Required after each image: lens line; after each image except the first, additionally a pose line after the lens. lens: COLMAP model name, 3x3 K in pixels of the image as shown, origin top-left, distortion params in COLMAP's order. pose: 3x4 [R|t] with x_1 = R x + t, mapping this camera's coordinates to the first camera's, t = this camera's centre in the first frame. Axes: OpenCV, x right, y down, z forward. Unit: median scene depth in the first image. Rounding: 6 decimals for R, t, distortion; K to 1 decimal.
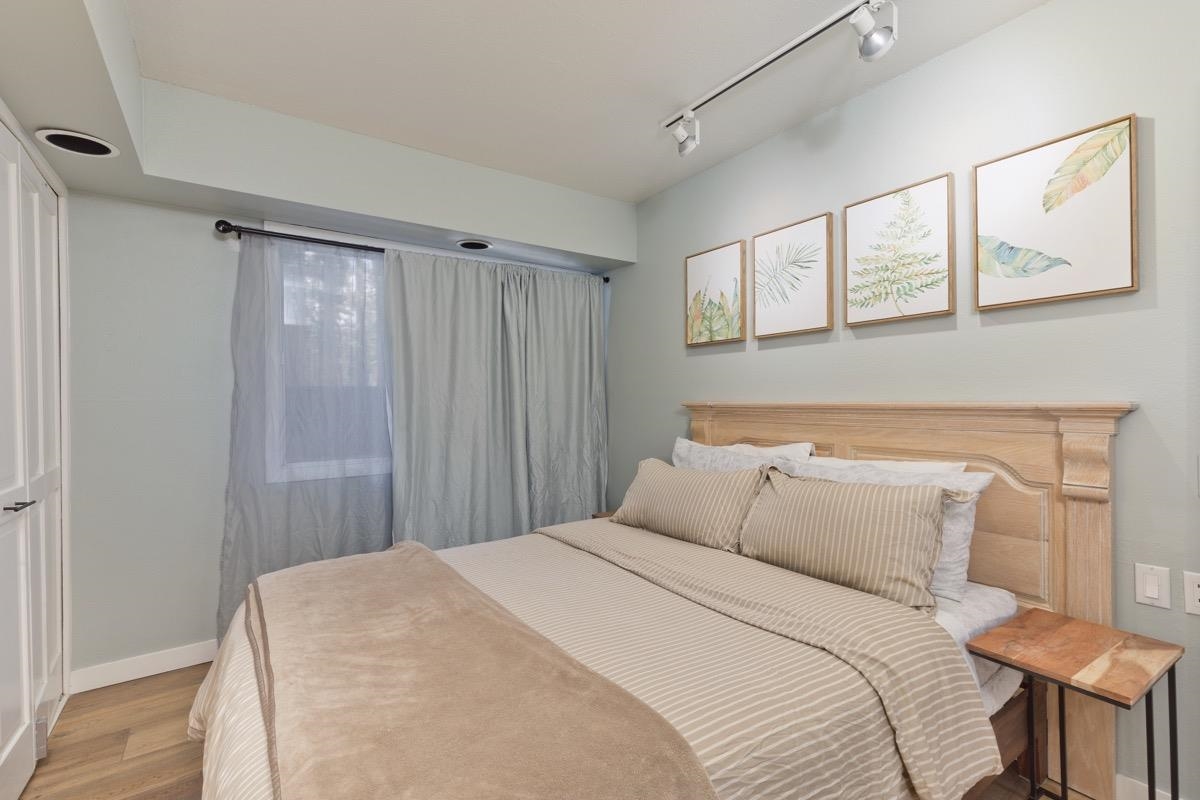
lens RADIAL K [[537.3, 0, 606.0], [0, 537.3, 399.5], [0, 0, 1]] dist [0.008617, -0.000523]
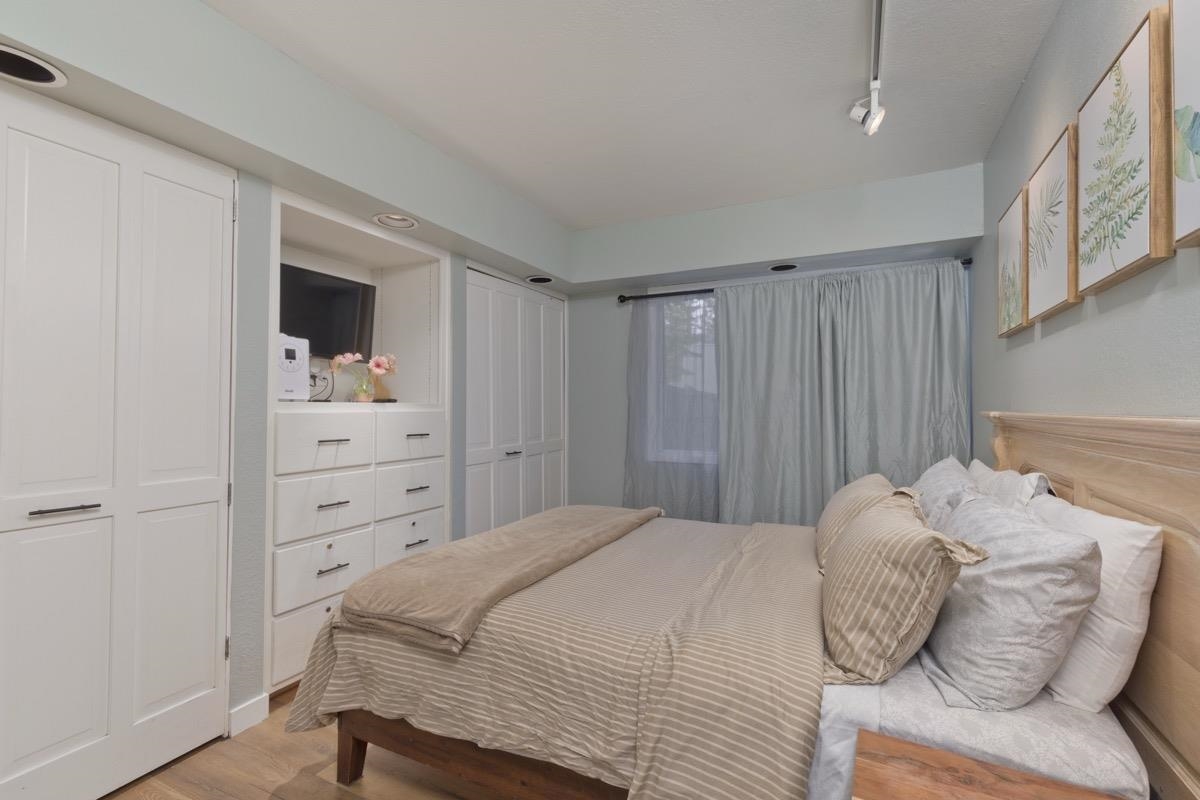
lens RADIAL K [[537.3, 0, 606.0], [0, 537.3, 399.5], [0, 0, 1]] dist [0.008617, -0.000523]
pose [[0.482424, -0.003680, -0.875930, 0.741534], [-0.006181, 0.999952, -0.007606, -0.004738], [0.875916, 0.009083, 0.482379, 0.198707]]
